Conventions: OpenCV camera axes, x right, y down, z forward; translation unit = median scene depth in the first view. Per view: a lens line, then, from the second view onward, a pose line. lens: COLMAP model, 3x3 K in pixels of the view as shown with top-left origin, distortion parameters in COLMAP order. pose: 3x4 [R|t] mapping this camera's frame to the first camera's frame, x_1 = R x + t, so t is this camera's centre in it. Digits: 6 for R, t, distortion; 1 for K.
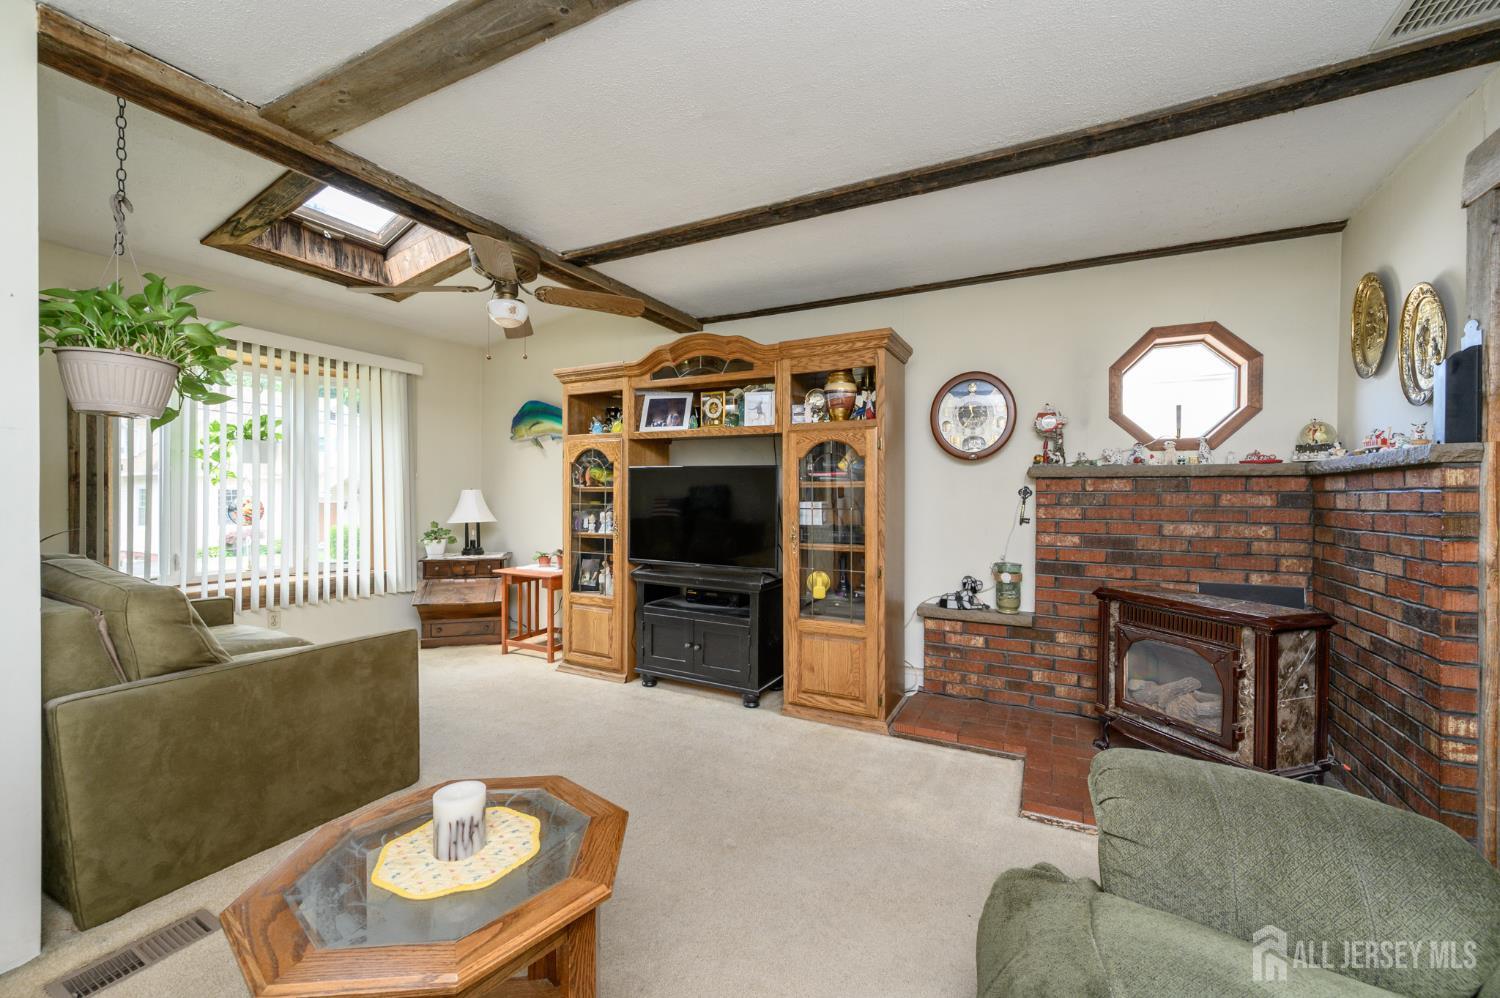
lens RADIAL K [[590.4, 0, 760.2], [0, 590.4, 498.8], [0, 0, 1]] dist [-0.002949, 0.000651]
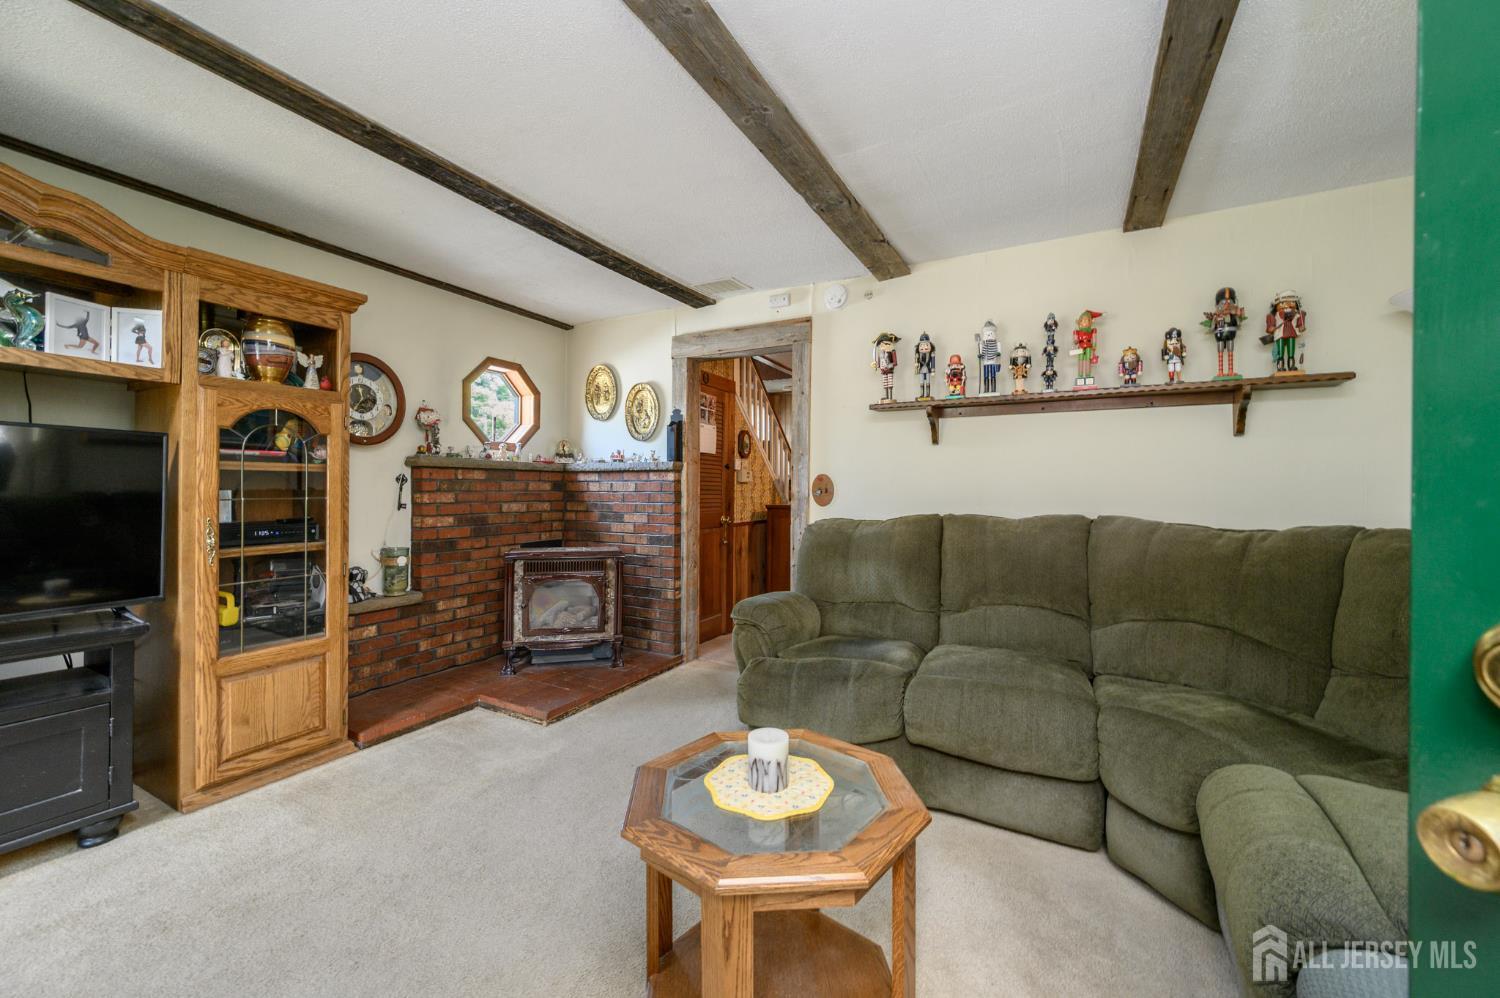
lens RADIAL K [[590.4, 0, 749.0], [0, 590.4, 488.4], [0, 0, 1]] dist [-0.002949, 0.000651]
pose [[0.014968, -0.005716, 0.999872, -0.636655], [-0.001355, 0.999983, 0.005737, -0.001622], [-0.999887, -0.001440, 0.014960, 0.382767]]
